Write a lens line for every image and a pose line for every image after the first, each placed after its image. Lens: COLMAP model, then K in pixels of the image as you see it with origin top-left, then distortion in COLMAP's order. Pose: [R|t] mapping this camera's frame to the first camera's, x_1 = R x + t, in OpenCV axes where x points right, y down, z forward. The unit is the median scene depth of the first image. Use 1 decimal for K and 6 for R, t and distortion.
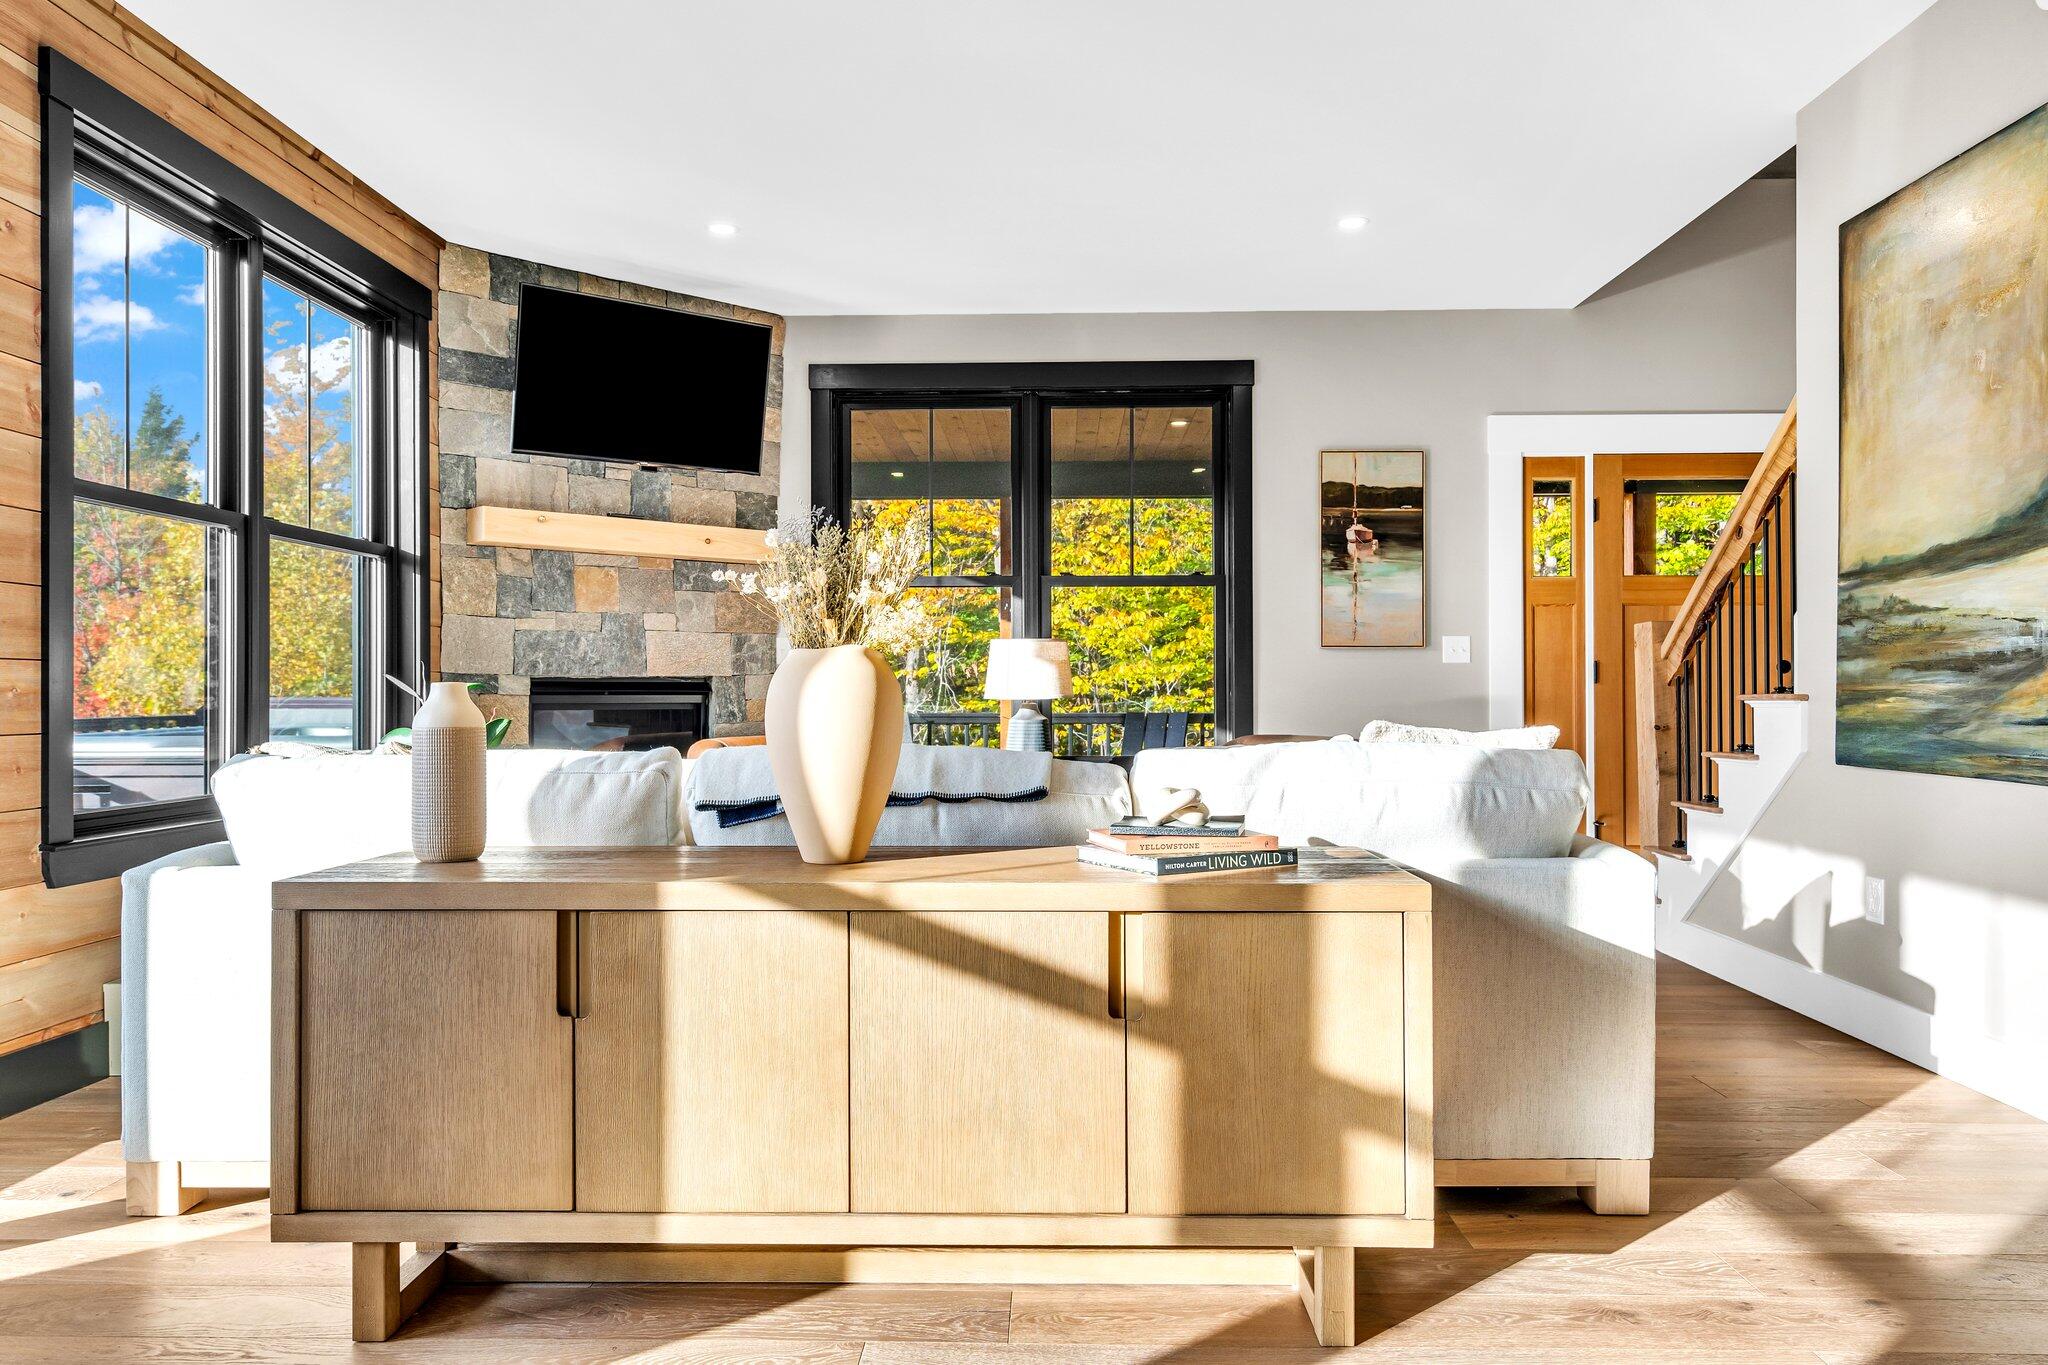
lens RADIAL K [[1444.6, 0, 1012.4], [0, 1444.6, 687.6], [0, 0, 1]] dist [0.020276, -0.011384]
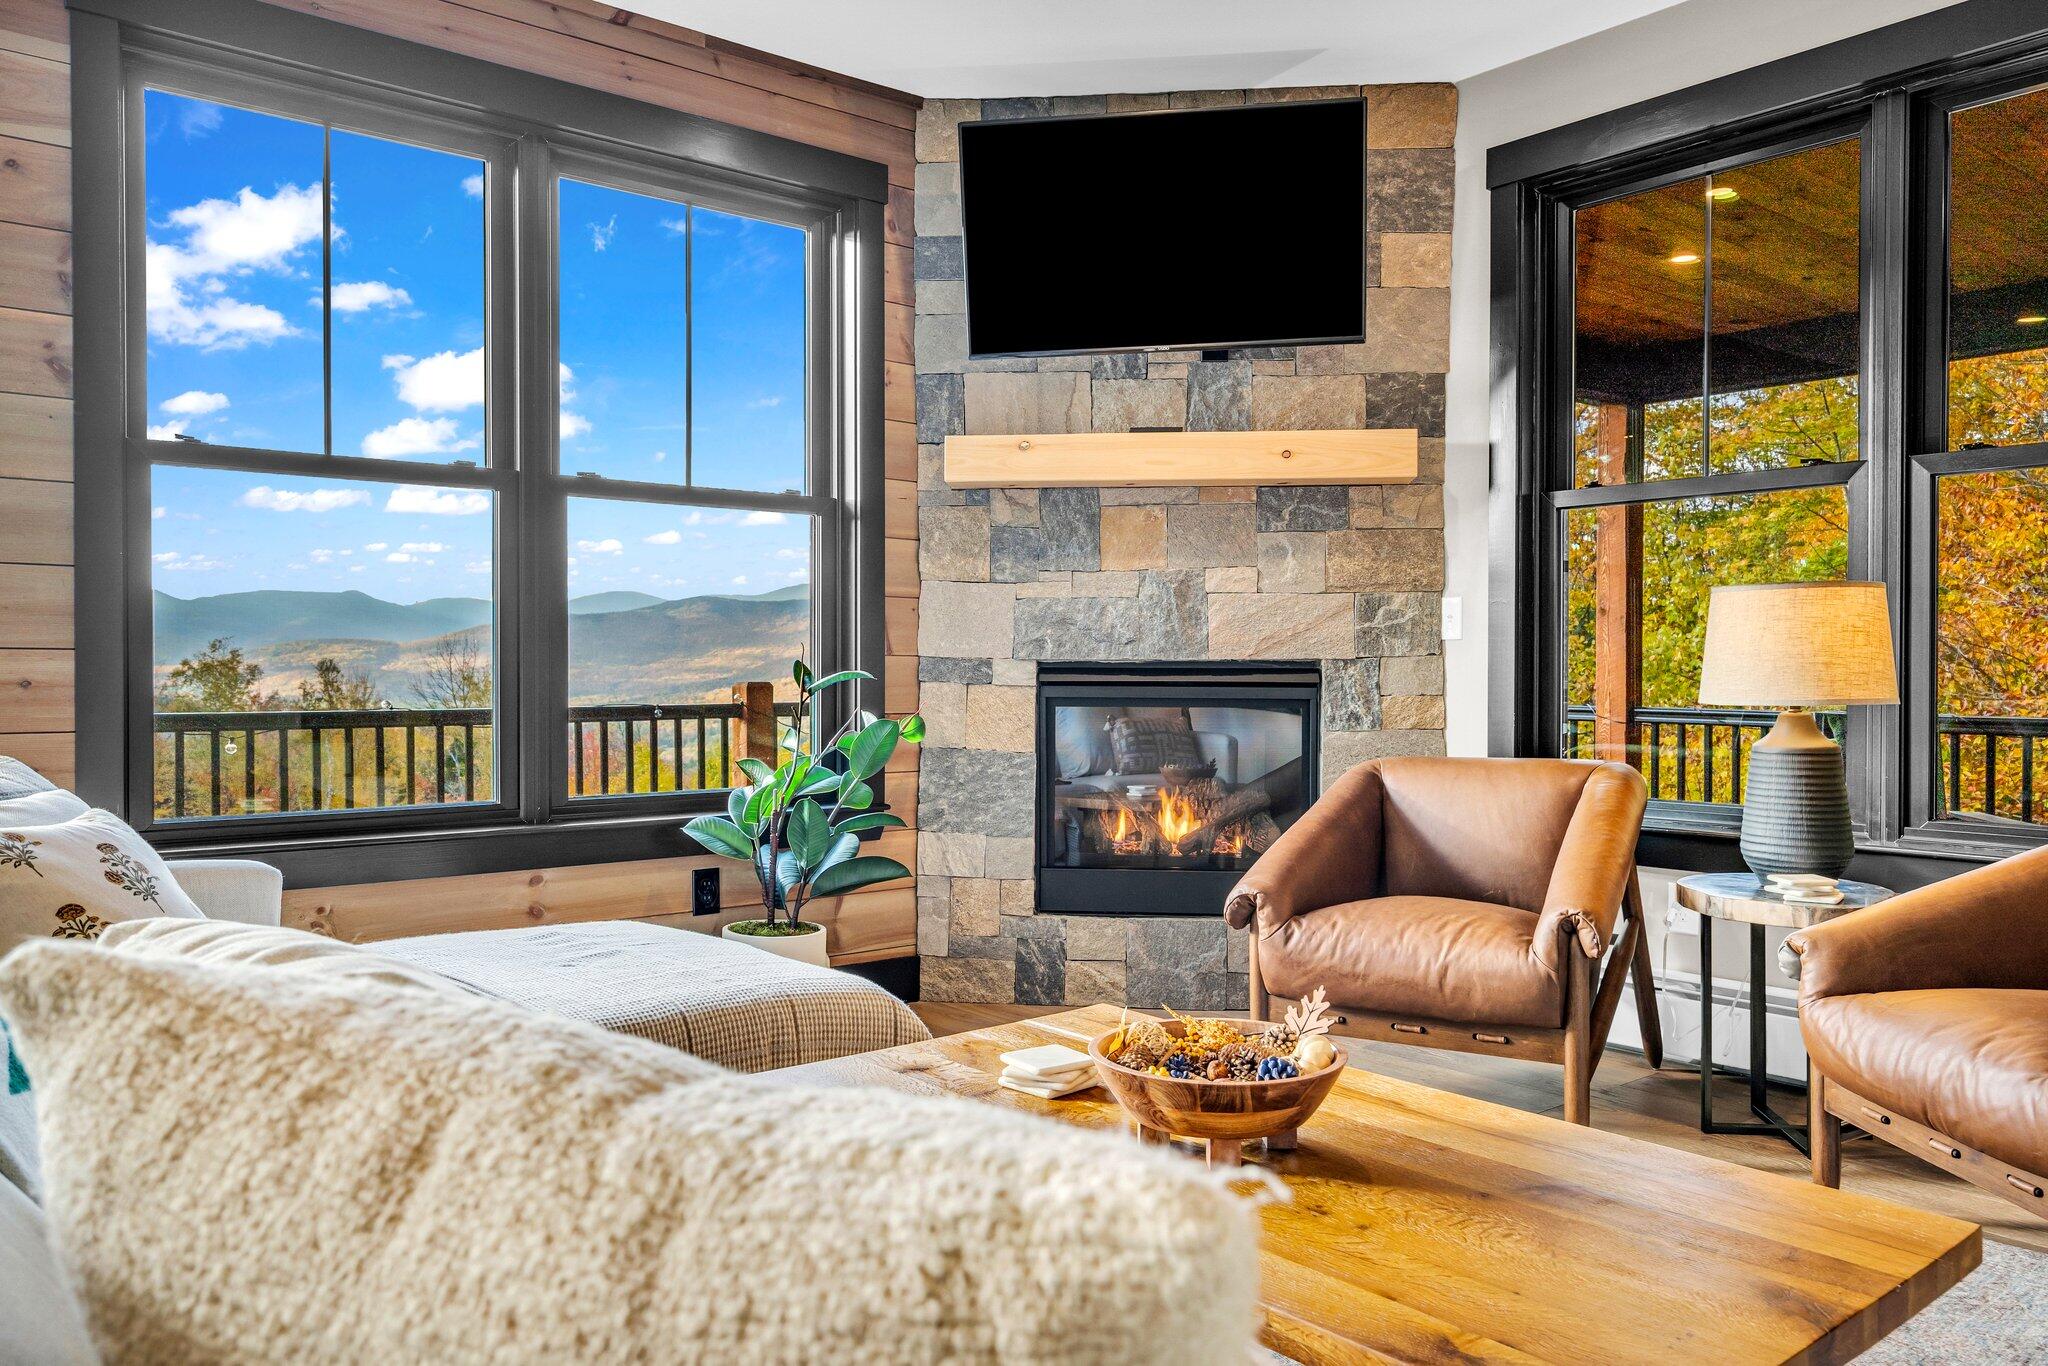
lens RADIAL K [[1499.6, 0, 1019.5], [0, 1499.6, 687.4], [0, 0, 1]] dist [0.001968, -0.000240]
pose [[0.659813, 0.011706, -0.751338, 0.240344], [-0.000038, 0.999879, 0.015545, -0.006138], [0.751430, -0.010228, 0.659734, 0.493546]]
